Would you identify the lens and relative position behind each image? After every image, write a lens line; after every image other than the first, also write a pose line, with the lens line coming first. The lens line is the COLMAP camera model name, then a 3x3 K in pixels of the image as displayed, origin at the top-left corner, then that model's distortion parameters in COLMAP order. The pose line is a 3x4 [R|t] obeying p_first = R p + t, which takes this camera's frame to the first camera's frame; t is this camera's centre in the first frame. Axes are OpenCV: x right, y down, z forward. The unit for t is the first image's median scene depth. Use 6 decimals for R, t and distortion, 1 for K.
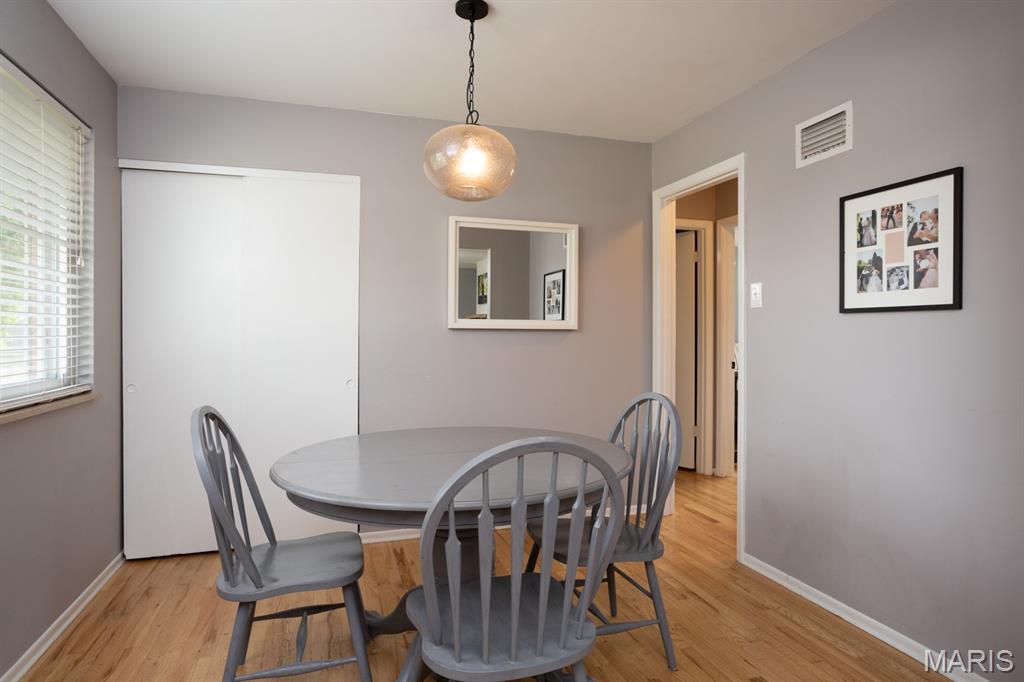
lens RADIAL K [[607.3, 0, 512.2], [0, 607.3, 335.4], [0, 0, 1]] dist [-0.007442, -0.000822]
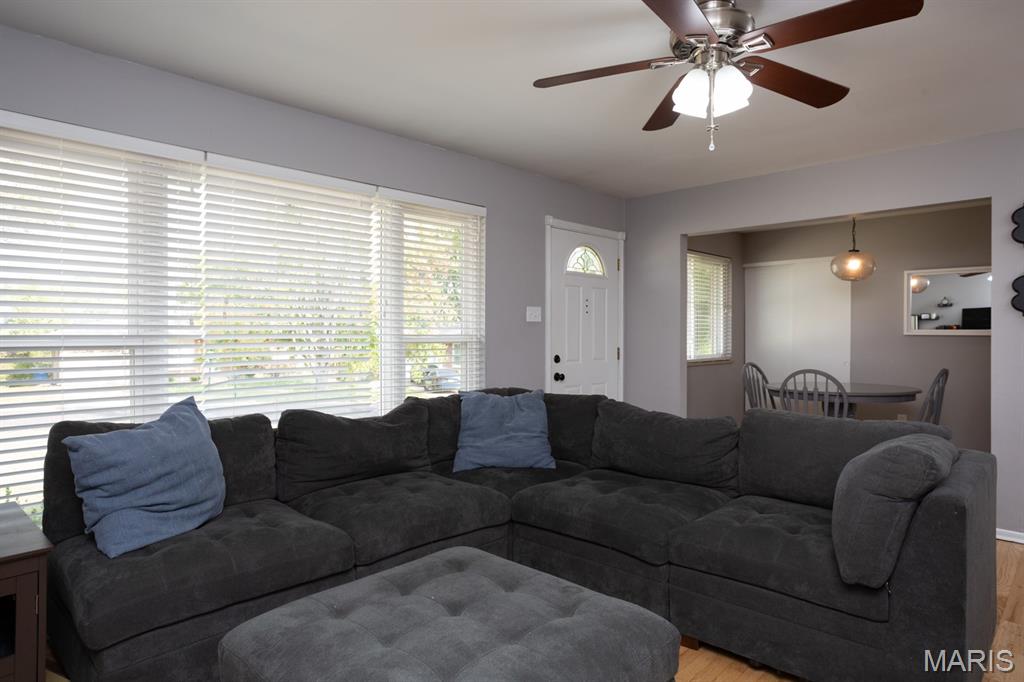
lens RADIAL K [[632.2, 0, 511.6], [0, 632.2, 338.1], [0, 0, 1]] dist [0.004427, 0.000567]
pose [[0.497655, 0.005651, -0.867357, 1.450602], [-0.002873, 0.999984, 0.004866, -0.012335], [0.867370, 0.000071, 0.497664, -1.421056]]
